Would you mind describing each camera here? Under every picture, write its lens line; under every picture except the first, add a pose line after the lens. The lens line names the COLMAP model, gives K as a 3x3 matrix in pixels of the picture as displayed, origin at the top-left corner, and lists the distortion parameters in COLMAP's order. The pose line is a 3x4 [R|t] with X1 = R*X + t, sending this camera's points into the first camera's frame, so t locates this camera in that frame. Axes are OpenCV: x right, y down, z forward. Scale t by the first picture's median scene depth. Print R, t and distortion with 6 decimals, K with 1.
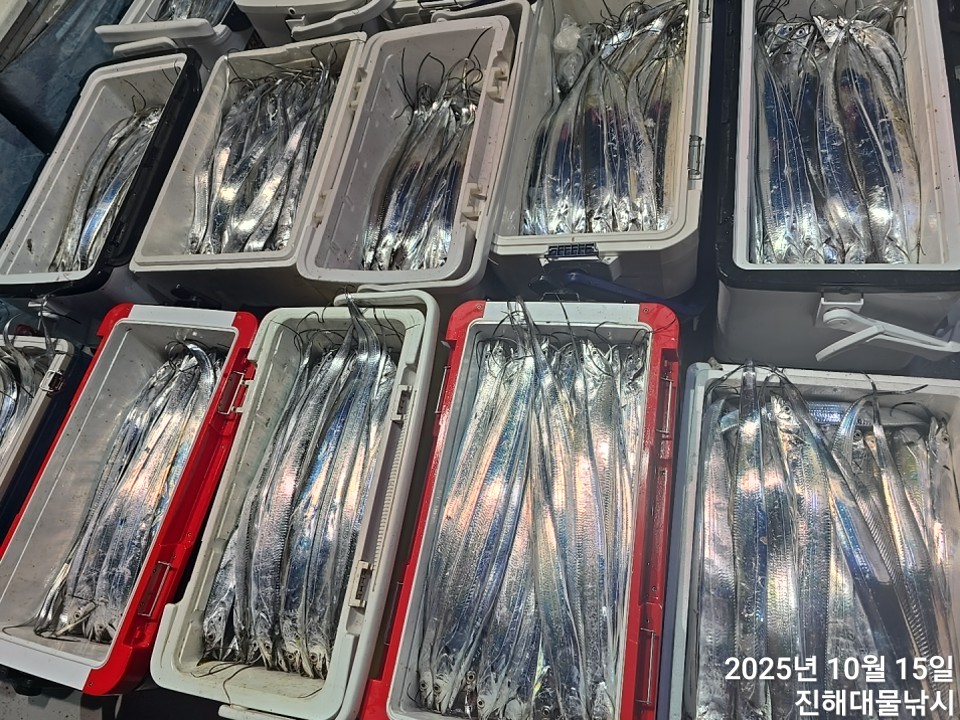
lens RADIAL K [[643.3, 0, 480.0], [0, 643.3, 360.0], [0, 0, 1]] dist [0.072845, -0.069715]
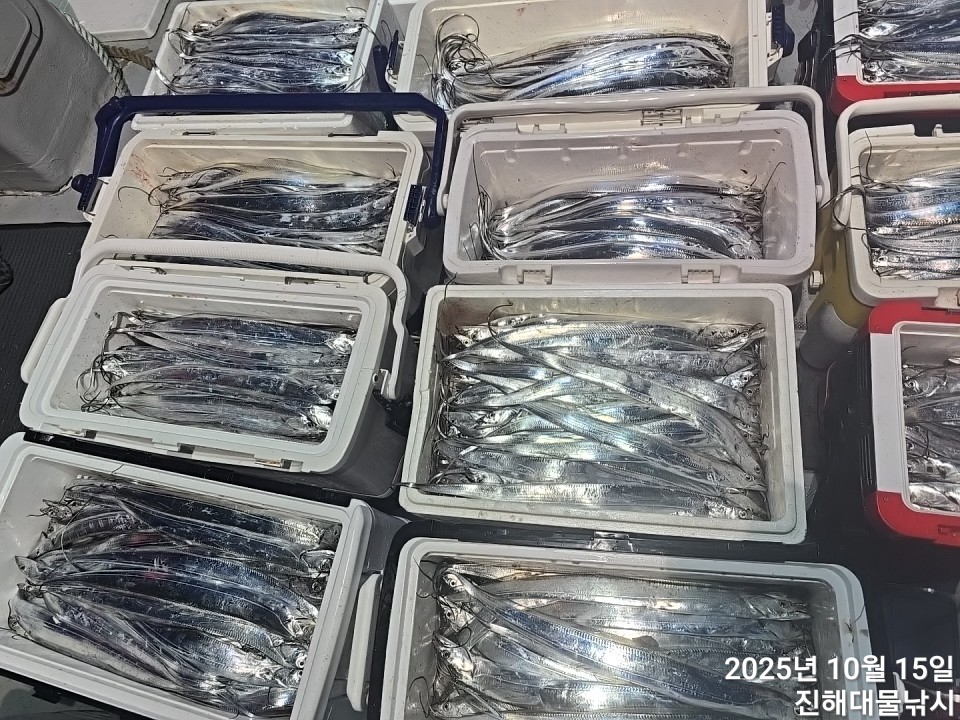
lens RADIAL K [[653.8, 0, 482.6], [0, 653.8, 357.9], [0, 0, 1]] dist [0.045731, -0.040219]
pose [[-0.008206, -0.793127, 0.609001, -1.054464], [0.968422, 0.145460, 0.202487, -0.838241], [-0.249183, 0.591431, 0.766888, 0.578056]]
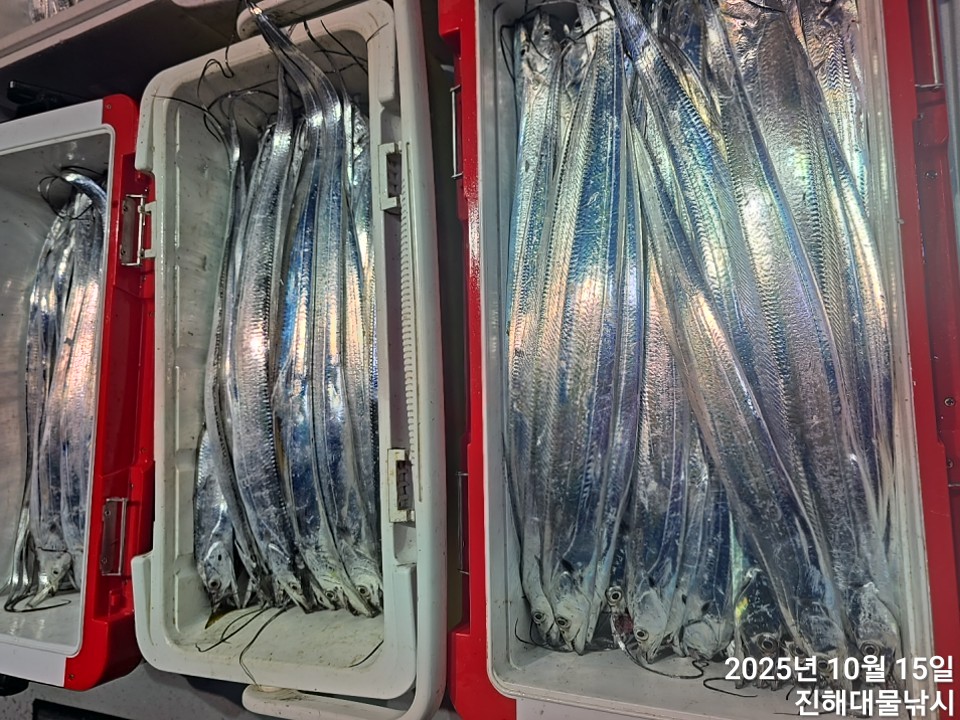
lens RADIAL K [[653.8, 0, 482.6], [0, 653.8, 357.9], [0, 0, 1]] dist [0.045731, -0.040219]
pose [[0.973267, -0.211225, -0.090199, -0.026281], [0.228113, 0.934739, 0.272448, 0.076479], [0.026765, -0.285740, 0.957933, 0.402796]]
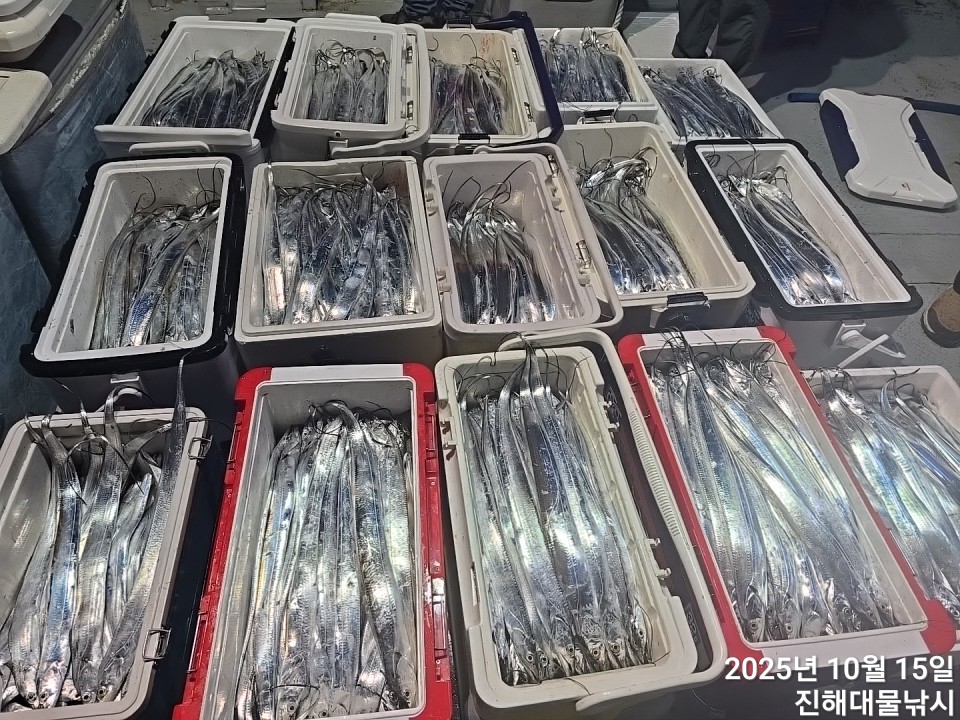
lens RADIAL K [[643.3, 0, 480.0], [0, 643.3, 360.0], [0, 0, 1]] dist [0.072845, -0.069715]
pose [[0.898187, -0.017142, 0.439280, -0.833952], [0.140531, 0.958004, -0.249957, 0.228507], [-0.416548, 0.286241, 0.862876, 0.059856]]
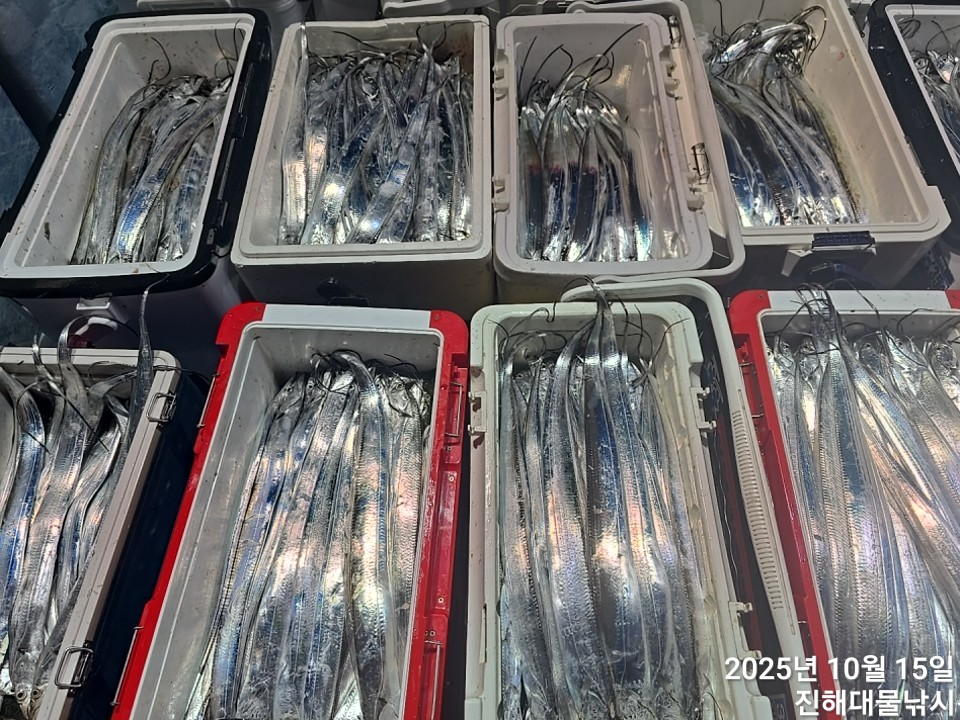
lens RADIAL K [[653.8, 0, 482.6], [0, 653.8, 357.9], [0, 0, 1]] dist [0.045731, -0.040219]
pose [[0.955594, -0.009167, 0.294544, -0.637780], [0.038216, 0.994931, -0.093020, 0.069651], [-0.292198, 0.100146, 0.951100, 0.265024]]
